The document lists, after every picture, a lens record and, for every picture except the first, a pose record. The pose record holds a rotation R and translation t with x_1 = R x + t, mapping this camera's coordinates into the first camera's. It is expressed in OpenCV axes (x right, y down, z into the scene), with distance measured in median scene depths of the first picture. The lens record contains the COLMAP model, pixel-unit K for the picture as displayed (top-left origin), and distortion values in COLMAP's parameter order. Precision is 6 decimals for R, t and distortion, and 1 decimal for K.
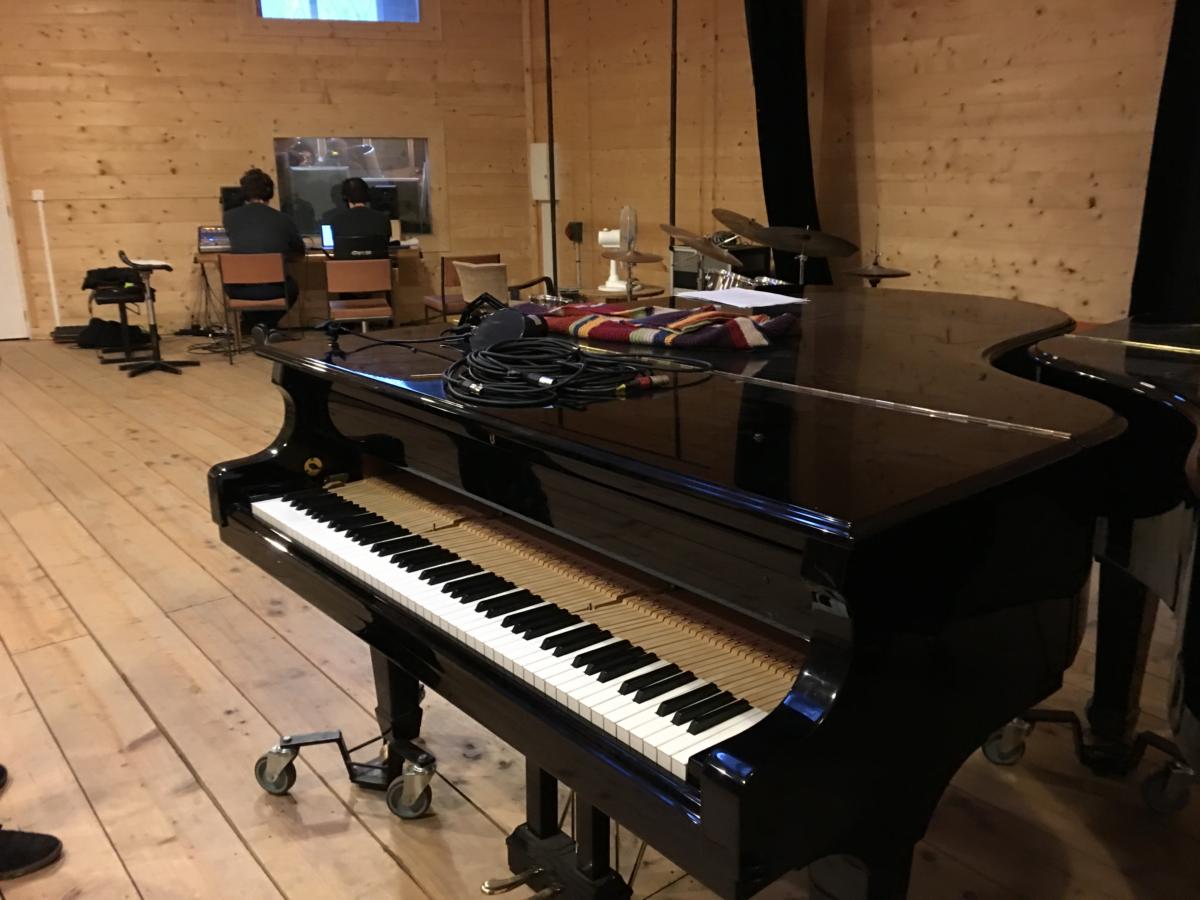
lens RADIAL K [[1030.0, 0, 606.4], [0, 1030.0, 441.8], [0, 0, 1]] dist [0.101946, -0.144957]
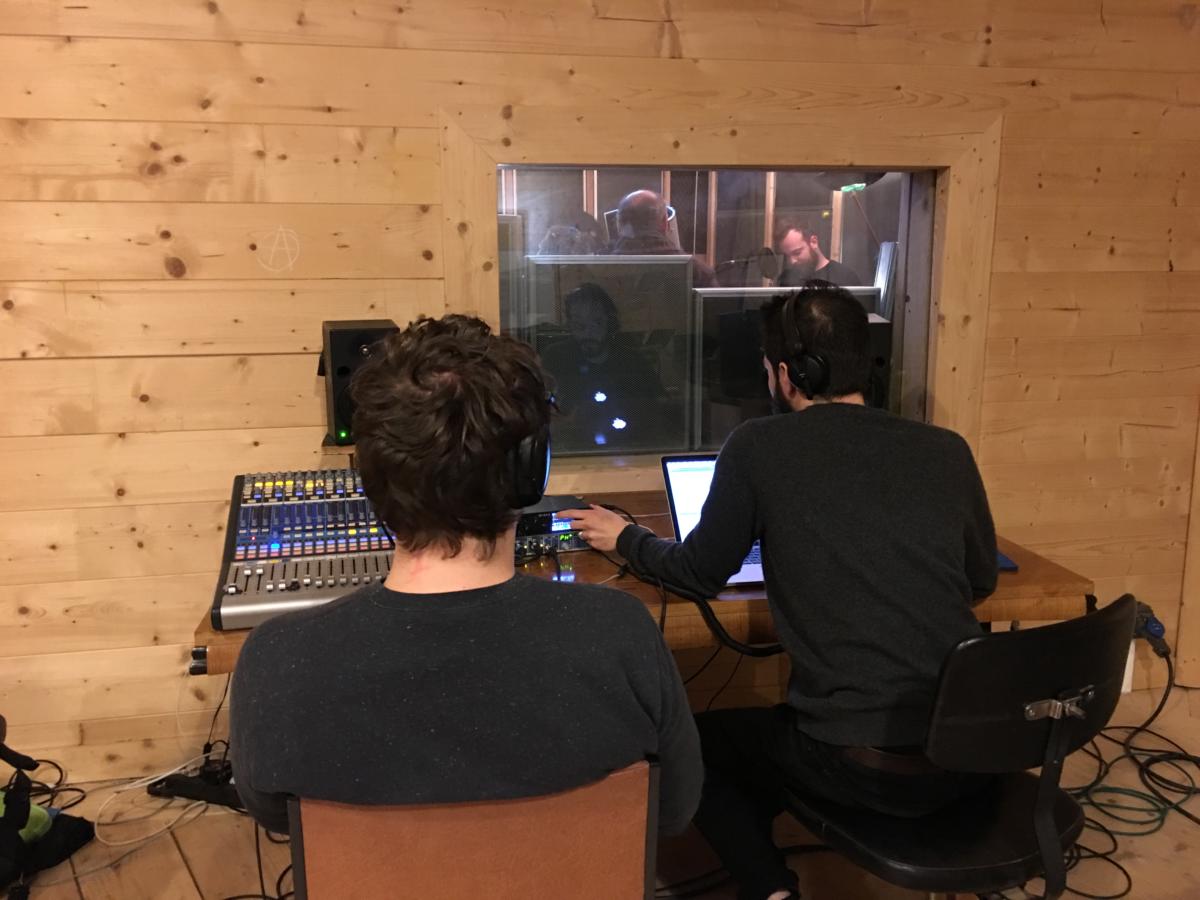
lens RADIAL K [[1030.0, 0, 593.7], [0, 1030.0, 442.8], [0, 0, 1]] dist [0.101946, -0.144957]
pose [[0.995233, 0.026354, -0.093902, -0.265887], [-0.032861, 0.997114, -0.068445, -0.193206], [0.091827, 0.071204, 0.993226, 0.720393]]
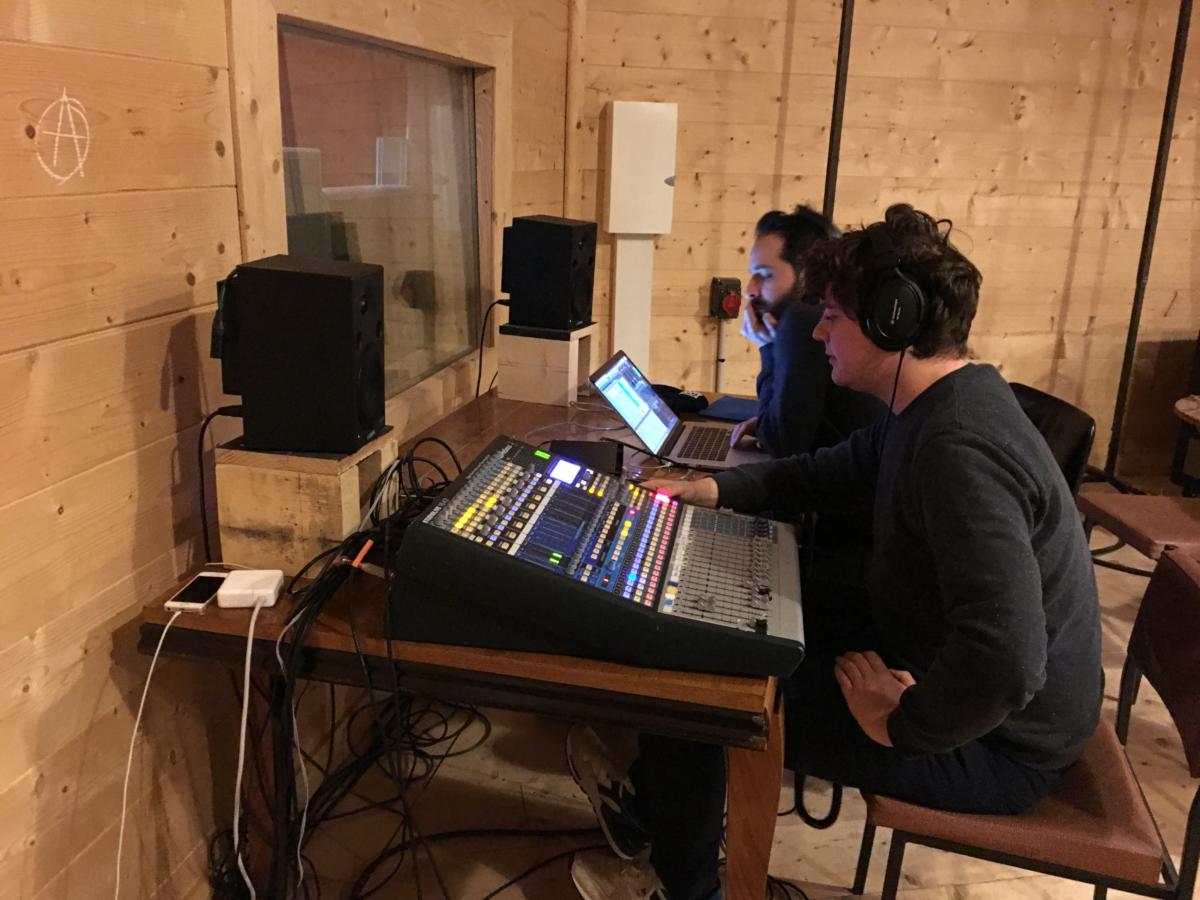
lens RADIAL K [[1030.0, 0, 588.8], [0, 1030.0, 445.8], [0, 0, 1]] dist [0.101946, -0.144957]
pose [[0.478414, -0.219272, 0.850318, -0.501511], [0.186510, 0.971602, 0.145612, -0.230573], [-0.858099, 0.088930, 0.505724, 0.867156]]
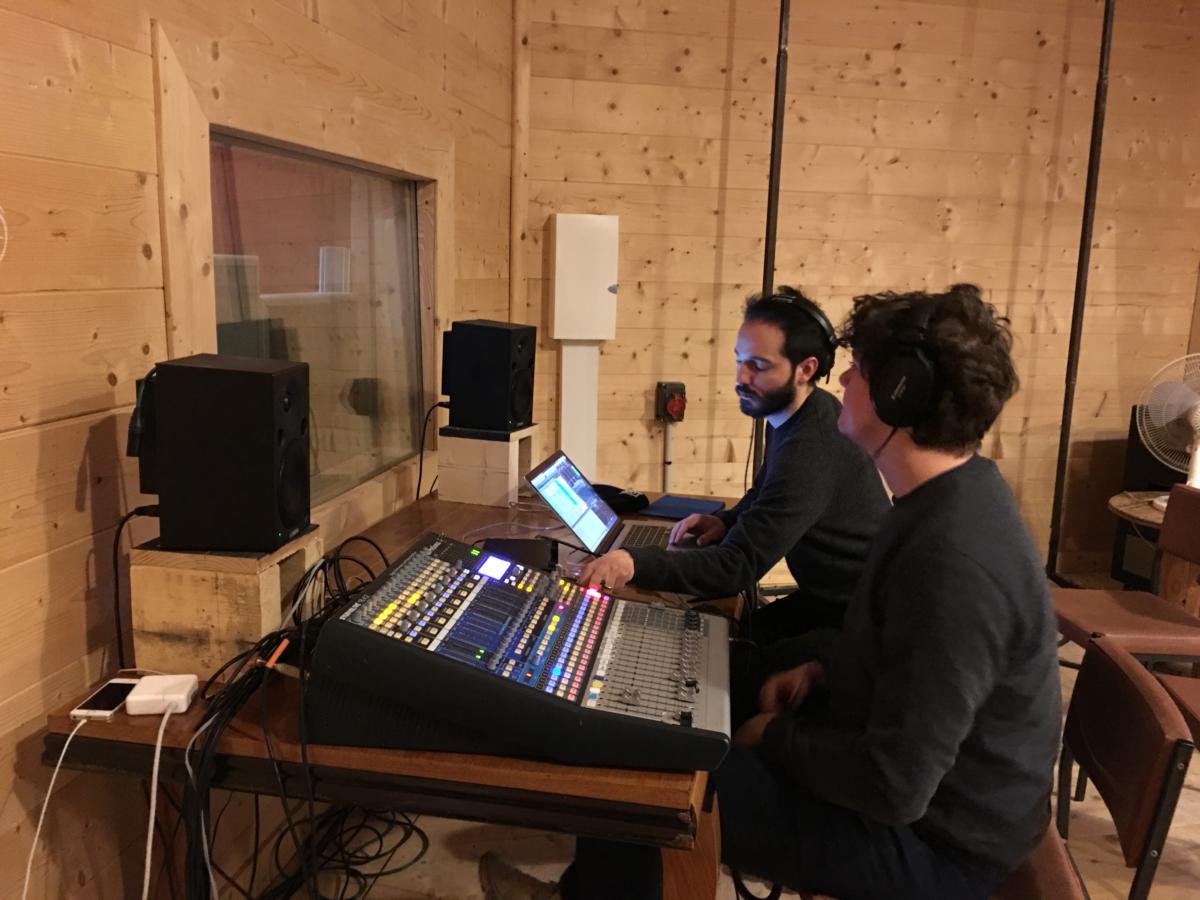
lens RADIAL K [[1030.0, 0, 591.8], [0, 1030.0, 459.1], [0, 0, 1]] dist [0.101946, -0.144957]
pose [[0.441177, -0.144302, 0.885743, -0.498826], [0.196196, 0.978621, 0.061710, -0.226278], [-0.875711, 0.146554, 0.460056, 0.862068]]
